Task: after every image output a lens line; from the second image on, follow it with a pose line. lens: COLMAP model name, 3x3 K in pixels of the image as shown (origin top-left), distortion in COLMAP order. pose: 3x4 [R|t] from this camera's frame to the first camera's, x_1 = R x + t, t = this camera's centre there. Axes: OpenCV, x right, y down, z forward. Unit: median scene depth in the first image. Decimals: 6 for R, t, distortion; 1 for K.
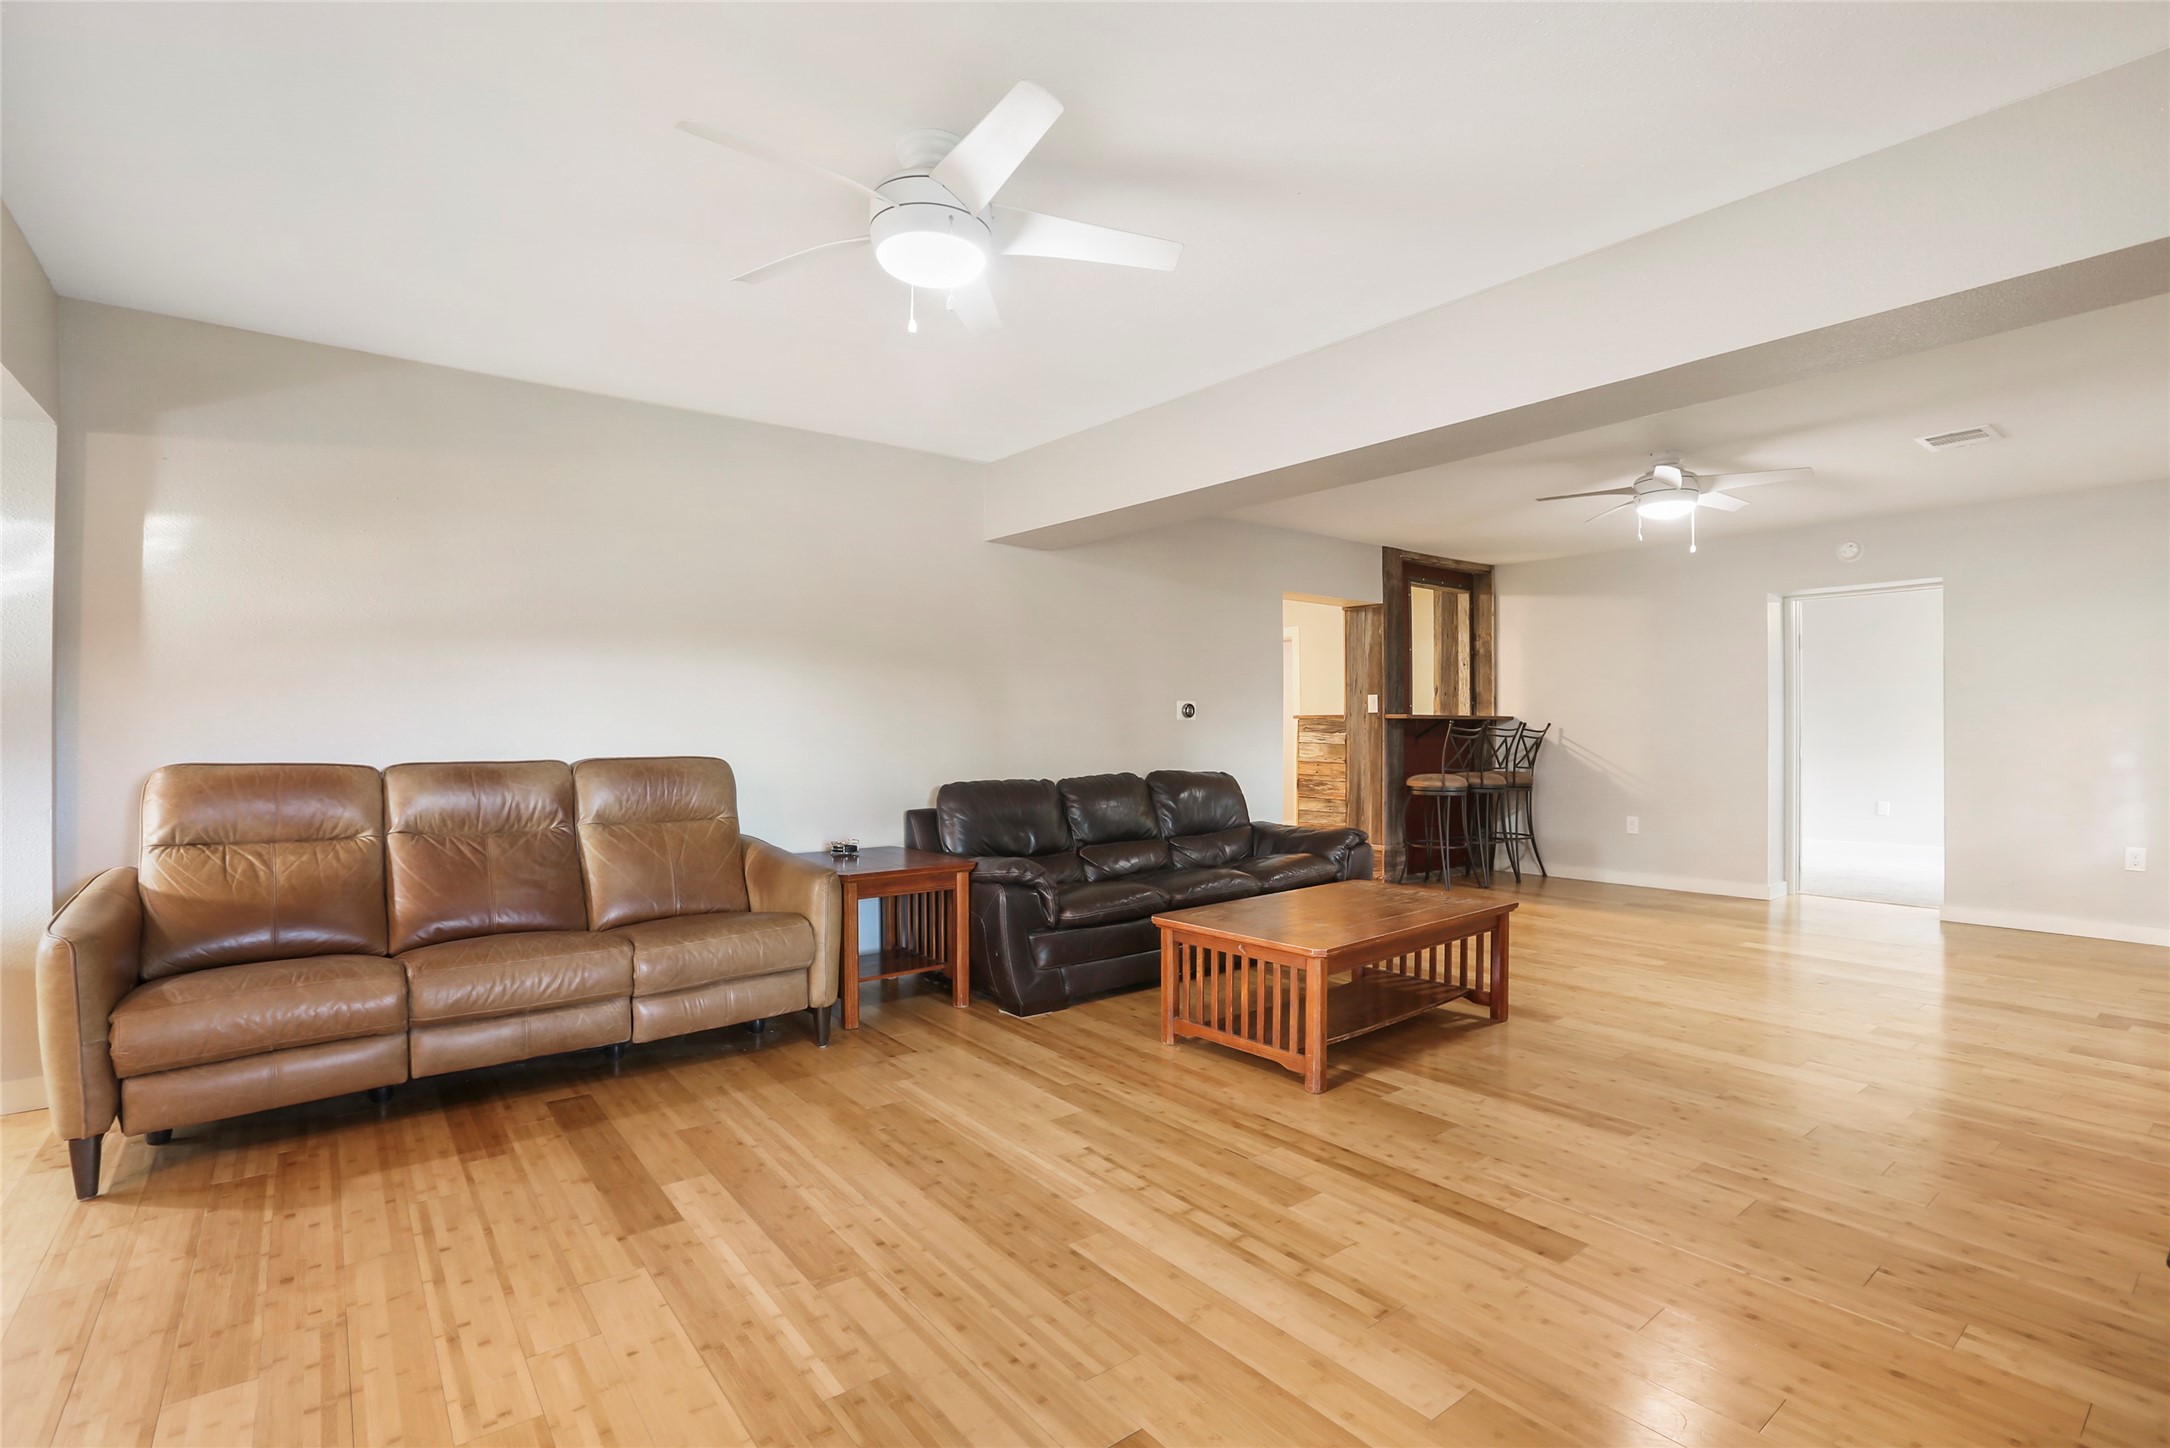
lens RADIAL K [[993.0, 0, 1100.9], [0, 993.0, 720.3], [0, 0, 1]] dist [-0.032734, 0.003323]
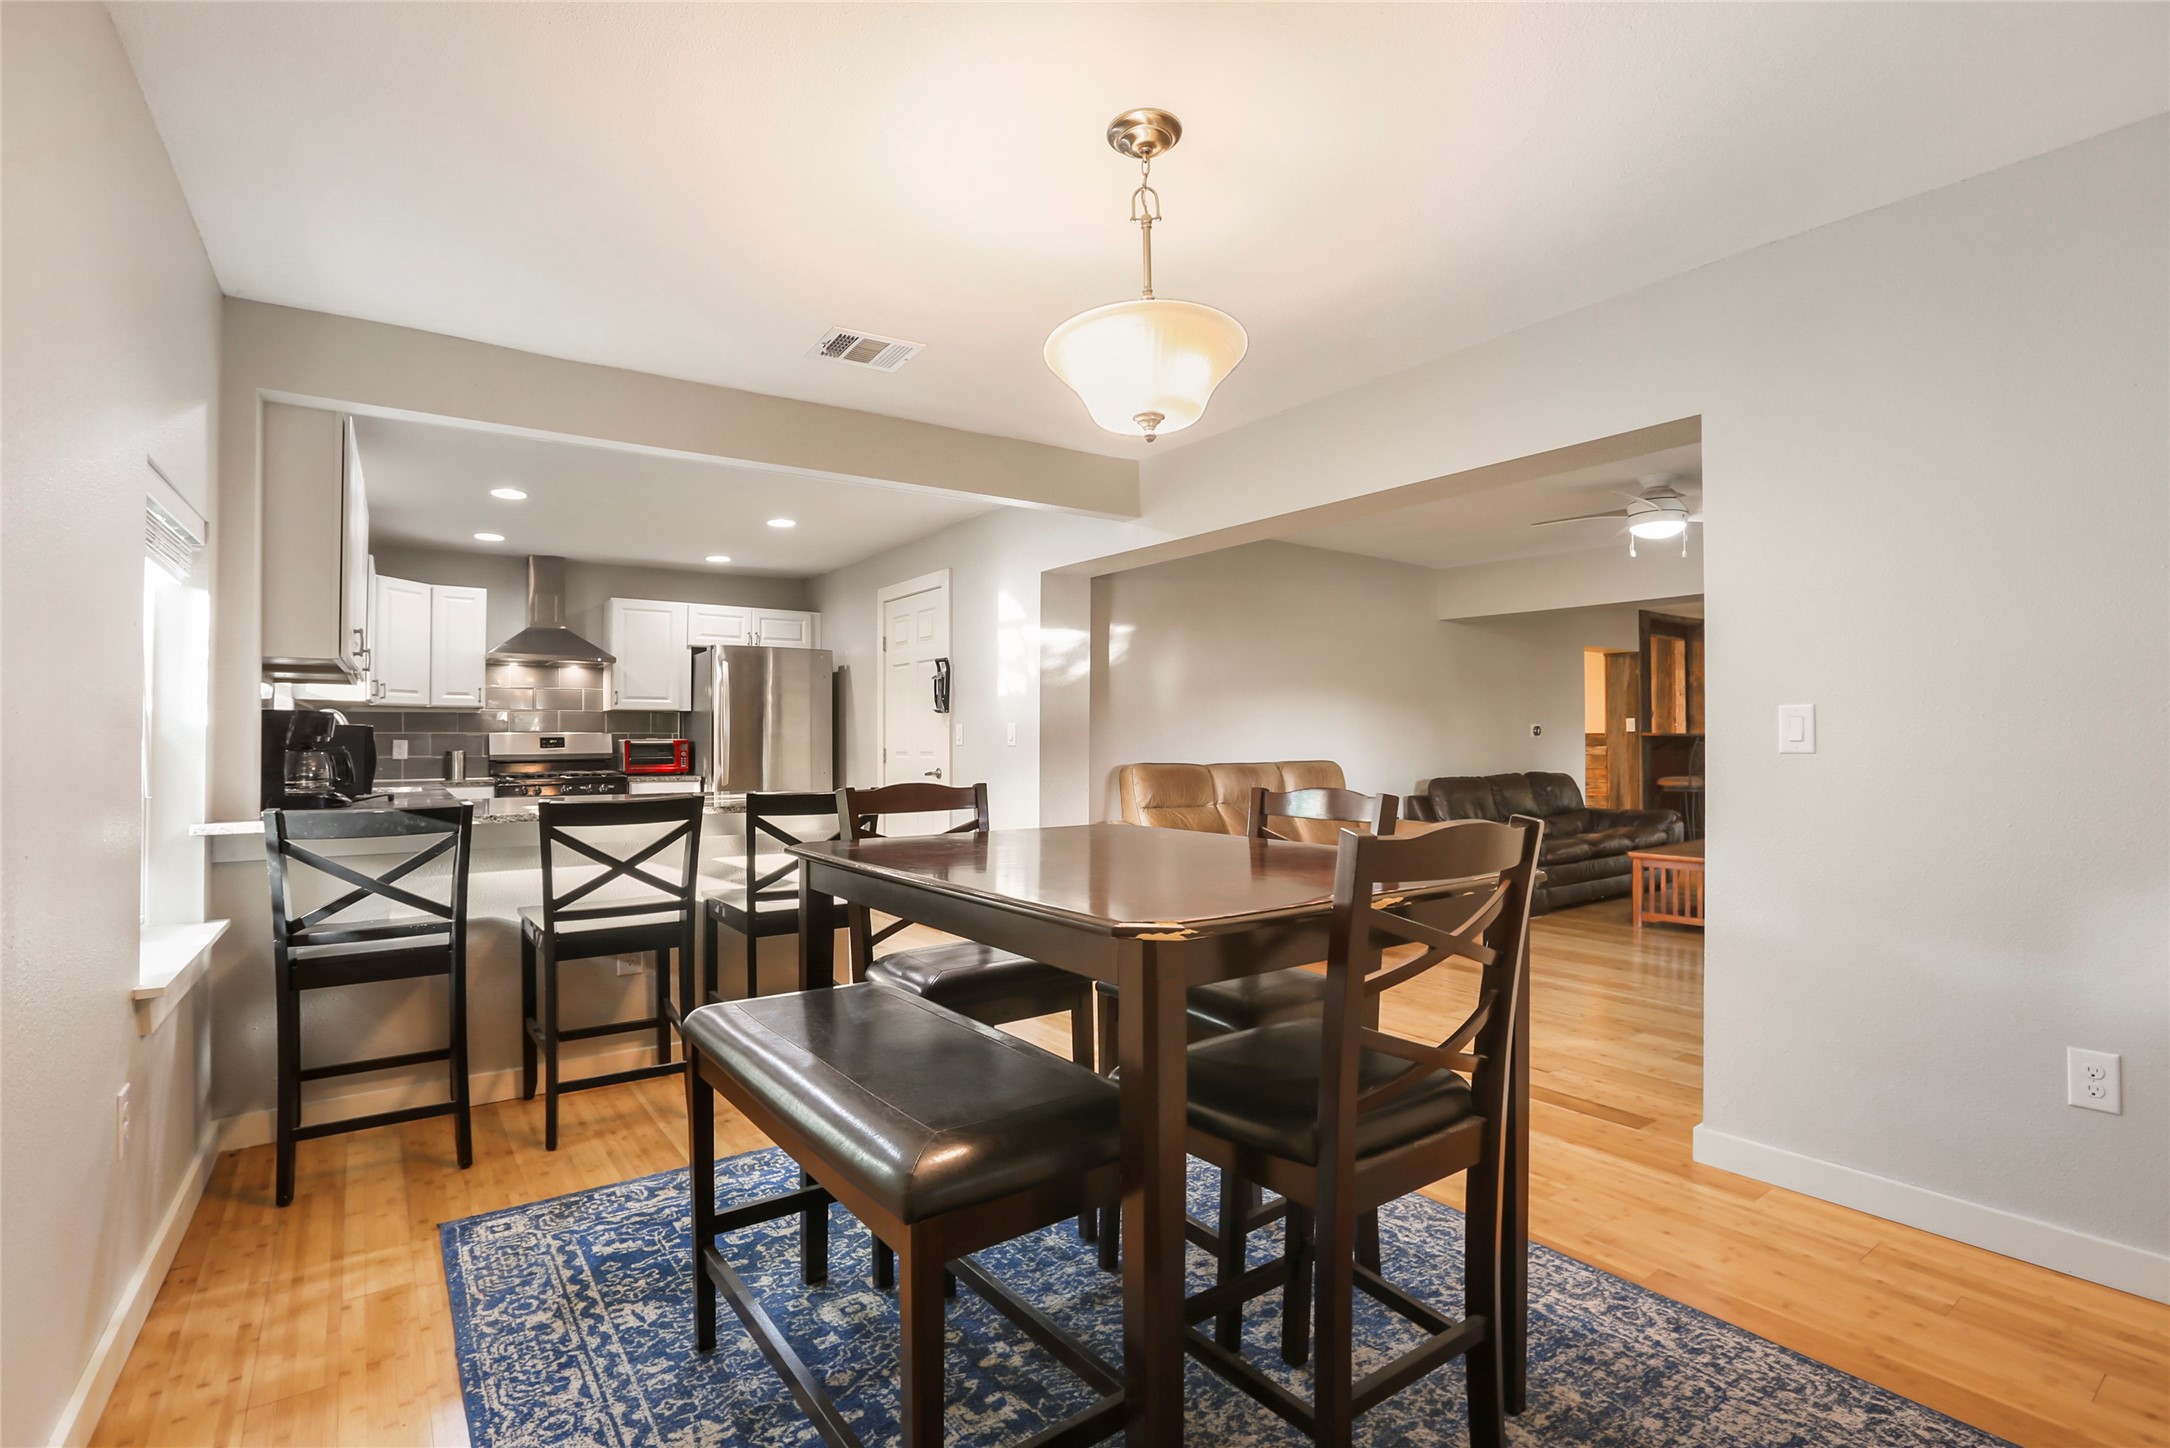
lens RADIAL K [[993.0, 0, 1070.4], [0, 993.0, 724.9], [0, 0, 1]] dist [-0.032734, 0.003323]
pose [[0.999023, 0.004602, -0.043947, -0.437290], [-0.004888, 0.999968, -0.006404, -0.004239], [0.043916, 0.006613, 0.999013, -0.386890]]
